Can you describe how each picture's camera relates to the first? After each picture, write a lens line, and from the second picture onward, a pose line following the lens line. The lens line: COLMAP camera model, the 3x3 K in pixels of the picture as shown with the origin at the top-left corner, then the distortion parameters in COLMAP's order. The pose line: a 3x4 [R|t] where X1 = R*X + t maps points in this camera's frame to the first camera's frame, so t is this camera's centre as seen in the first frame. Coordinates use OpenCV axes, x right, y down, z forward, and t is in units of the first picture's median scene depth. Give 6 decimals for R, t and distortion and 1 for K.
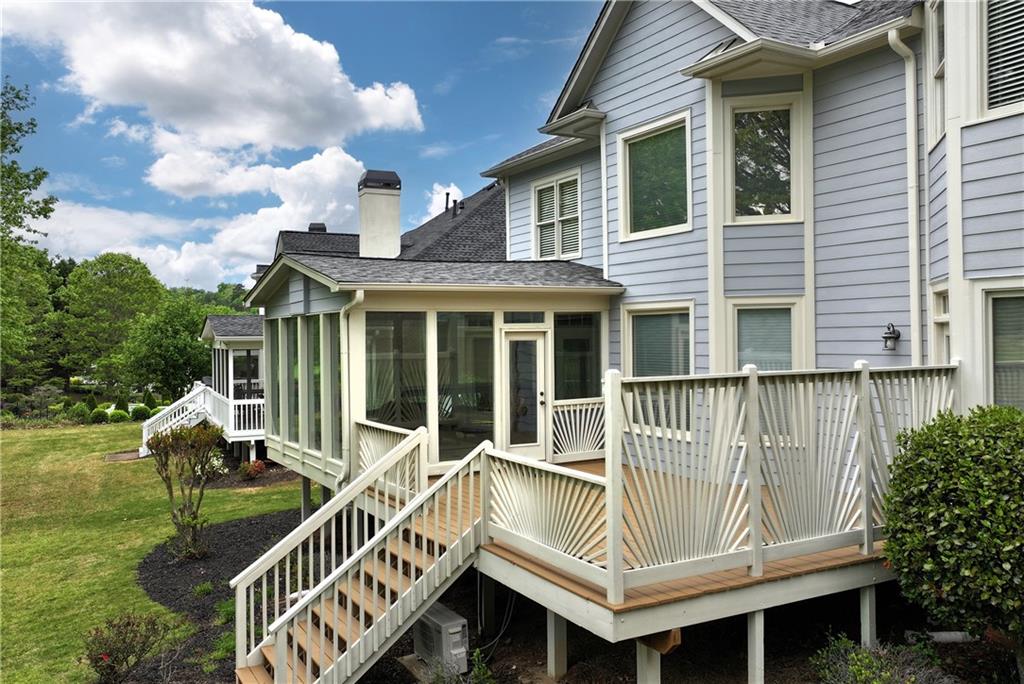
lens RADIAL K [[849.5, 0, 512.0], [0, 849.5, 342.0], [0, 0, 1]] dist [0.009029, 0.002881]
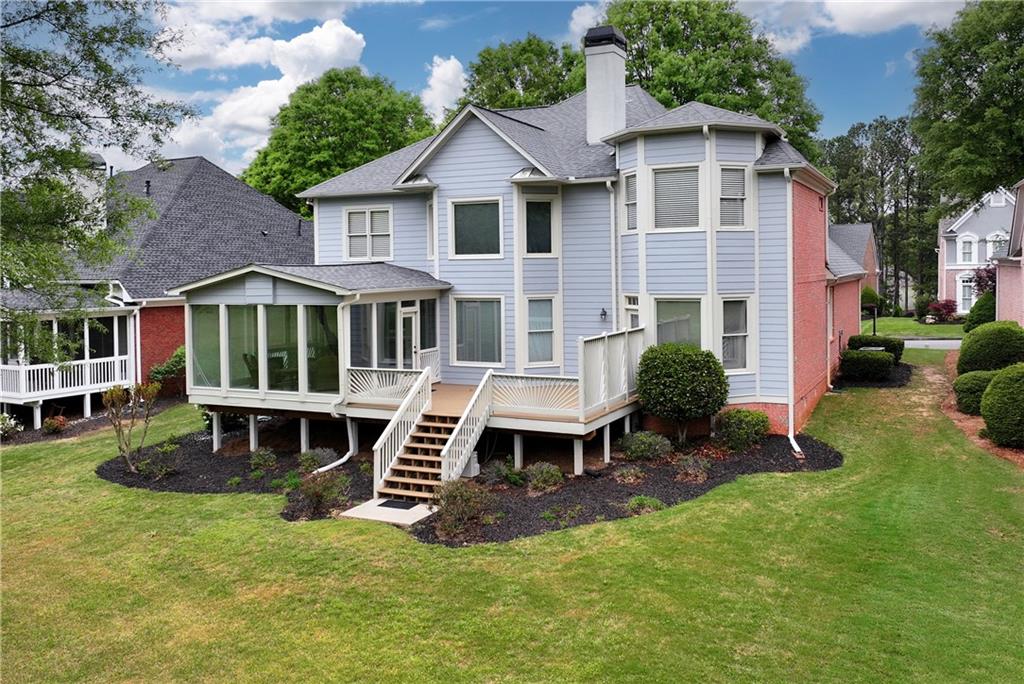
lens RADIAL K [[849.5, 0, 512.0], [0, 849.5, 342.0], [0, 0, 1]] dist [0.009029, 0.002881]
pose [[0.824063, -0.044410, 0.564755, -0.896529], [0.006746, 0.997621, 0.068606, -0.077149], [-0.566458, -0.052726, 0.822402, -0.623700]]
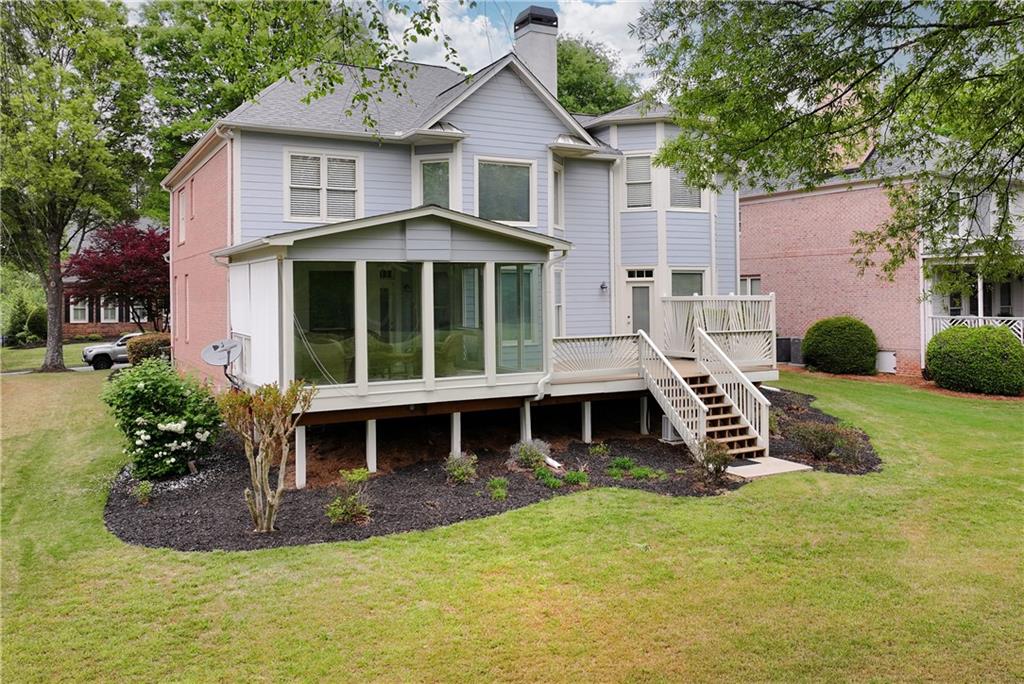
lens RADIAL K [[849.5, 0, 512.0], [0, 849.5, 342.0], [0, 0, 1]] dist [0.009029, 0.002881]
pose [[0.023450, -0.040473, 0.998905, -1.650840], [0.018338, 0.999029, 0.040047, 0.040218], [-0.999557, 0.017379, 0.024169, 1.046924]]
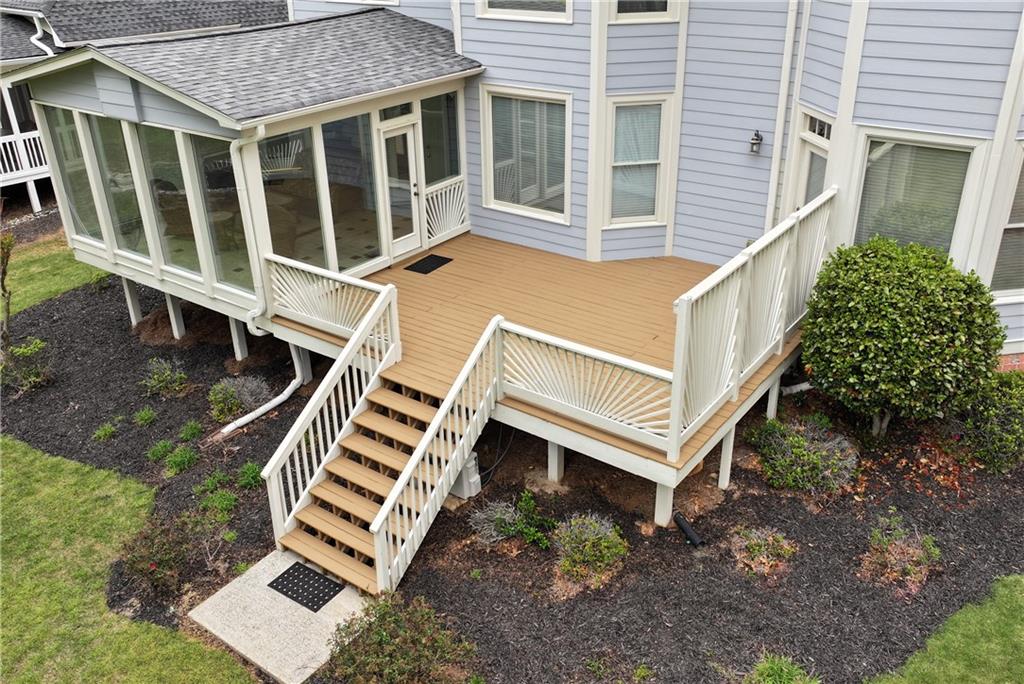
lens RADIAL K [[837.4, 0, 516.6], [0, 837.4, 348.5], [0, 0, 1]] dist [0.004513, 0.010921]
pose [[0.906740, -0.194152, 0.374337, -0.303907], [0.009932, 0.897291, 0.441327, -0.232177], [-0.421573, -0.396451, 0.815538, 0.068118]]
